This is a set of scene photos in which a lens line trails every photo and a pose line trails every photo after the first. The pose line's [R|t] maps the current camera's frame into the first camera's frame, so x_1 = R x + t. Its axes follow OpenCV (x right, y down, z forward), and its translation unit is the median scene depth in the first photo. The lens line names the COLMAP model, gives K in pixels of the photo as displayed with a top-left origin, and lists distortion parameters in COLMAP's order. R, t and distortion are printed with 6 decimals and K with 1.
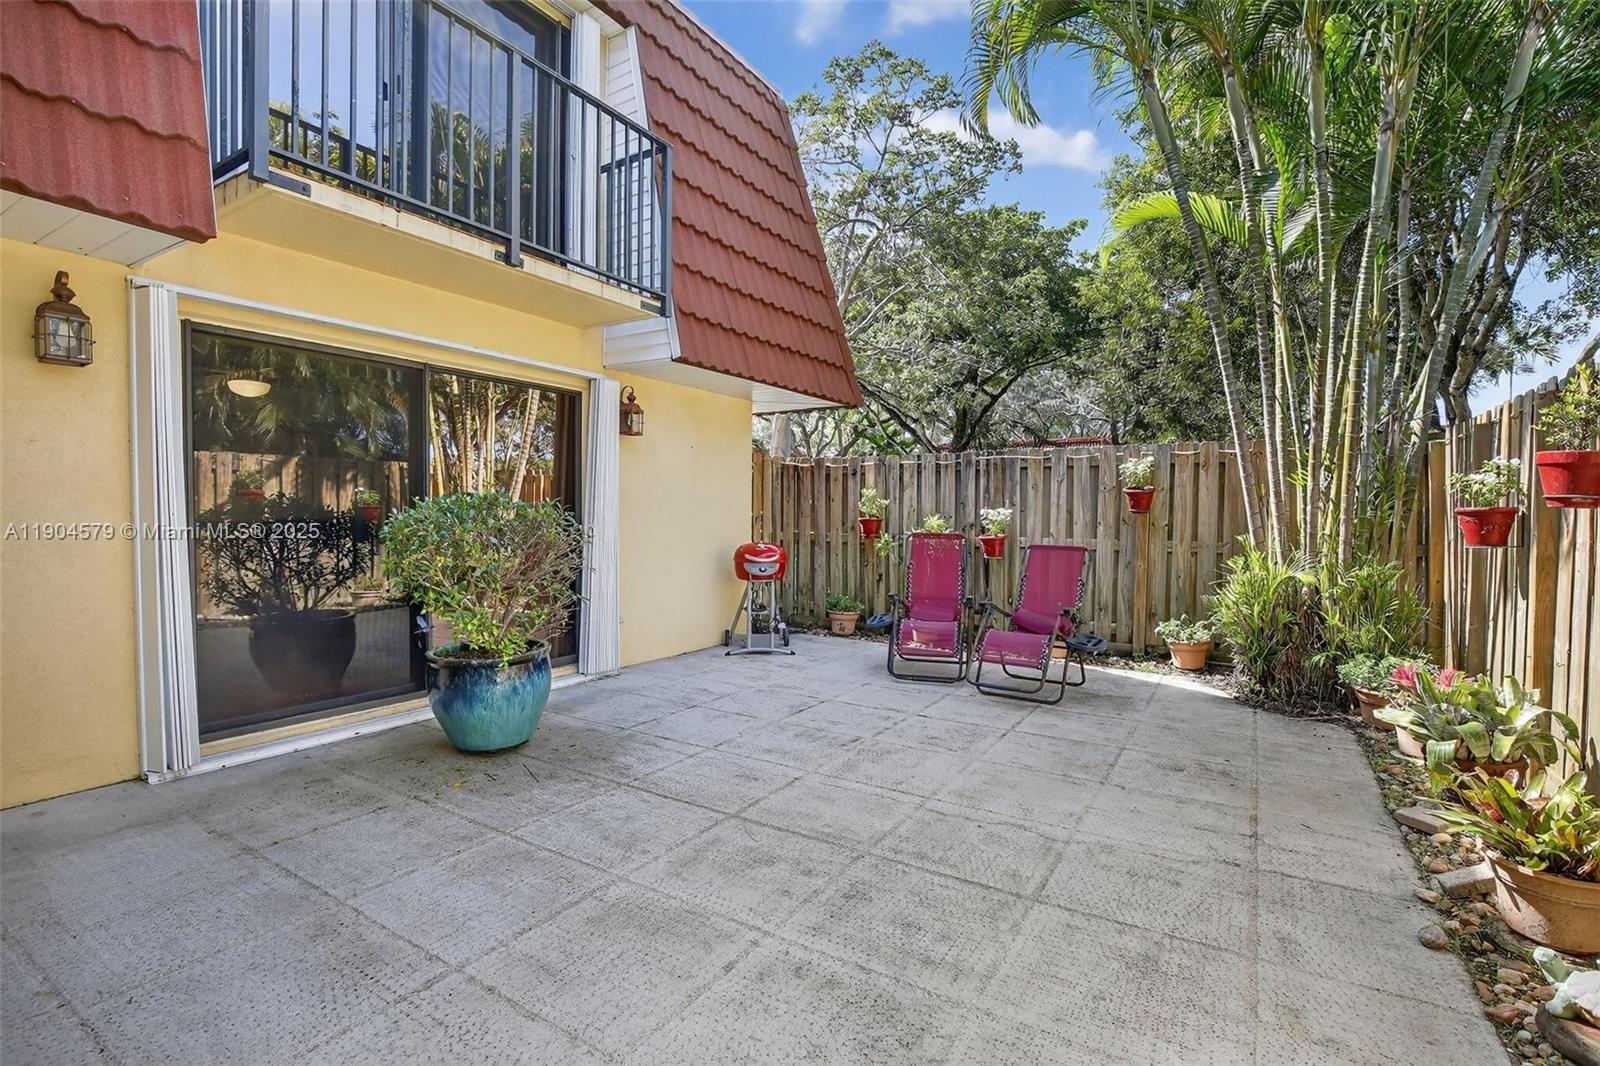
lens RADIAL K [[731.5, 0, 813.6], [0, 731.5, 538.5], [0, 0, 1]] dist [-0.041935, 0.009185]
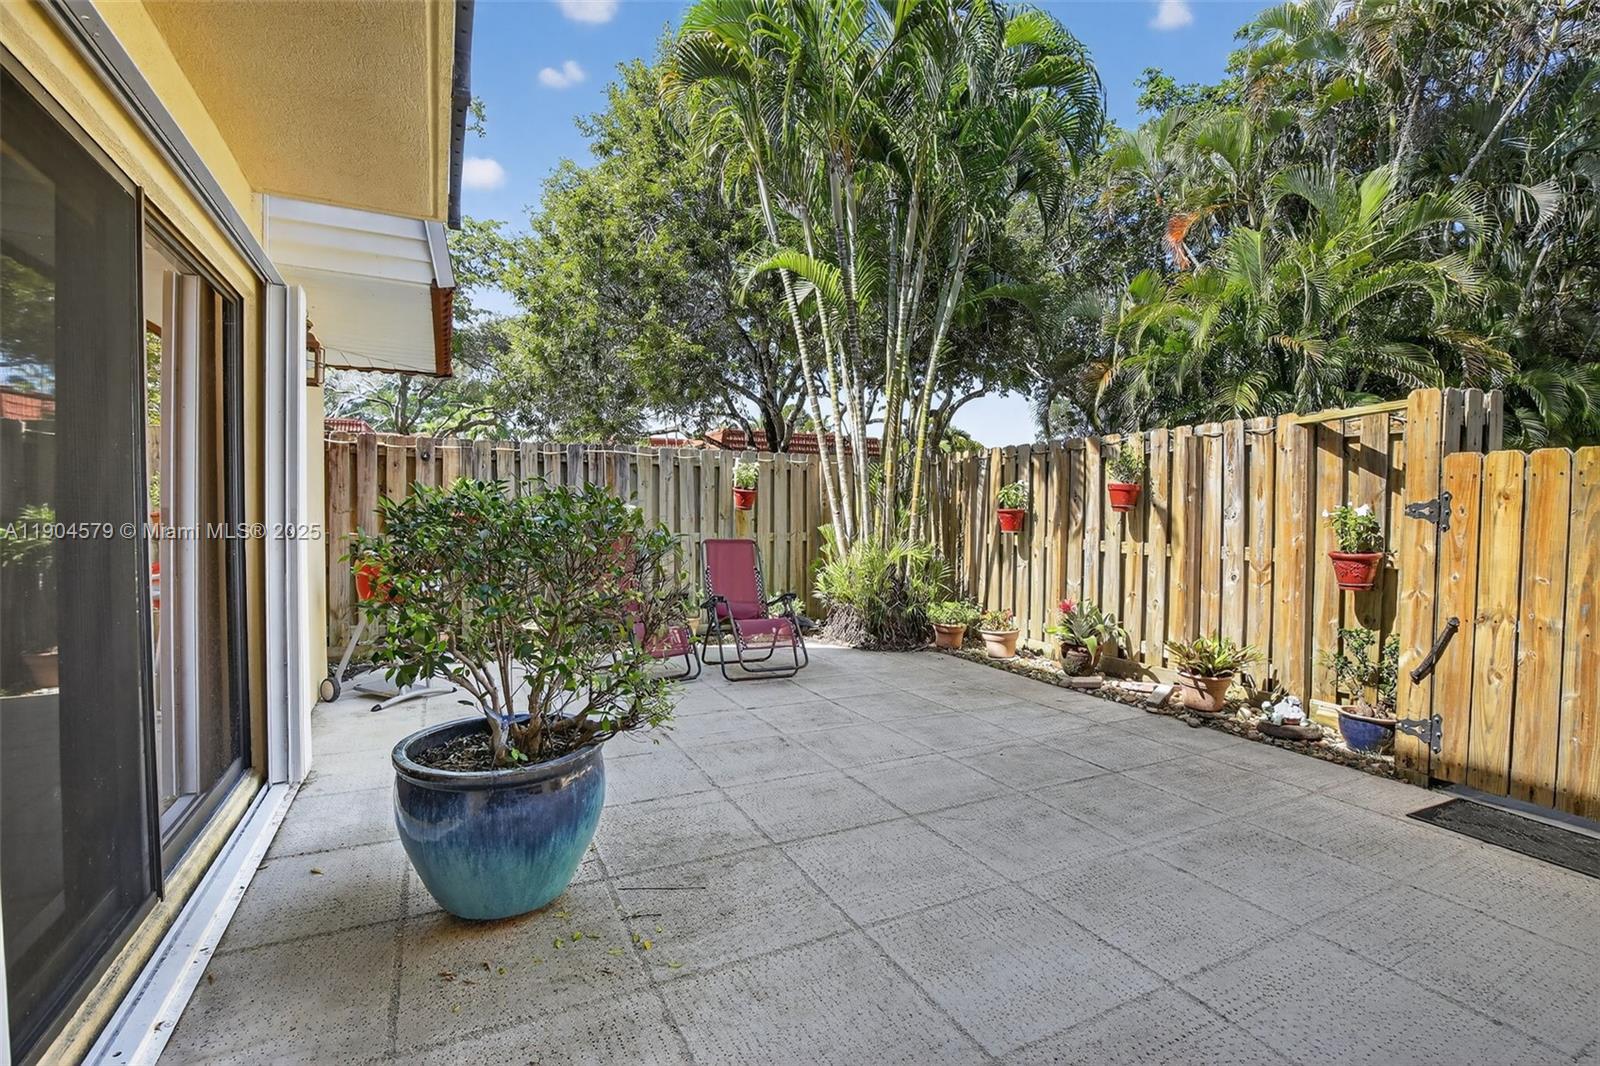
lens RADIAL K [[731.5, 0, 813.6], [0, 731.5, 538.5], [0, 0, 1]] dist [-0.041935, 0.009185]
pose [[0.526782, -0.033135, 0.849354, -0.851048], [0.021389, 0.999440, 0.025725, -0.027212], [-0.849731, 0.004615, 0.527196, 0.482044]]
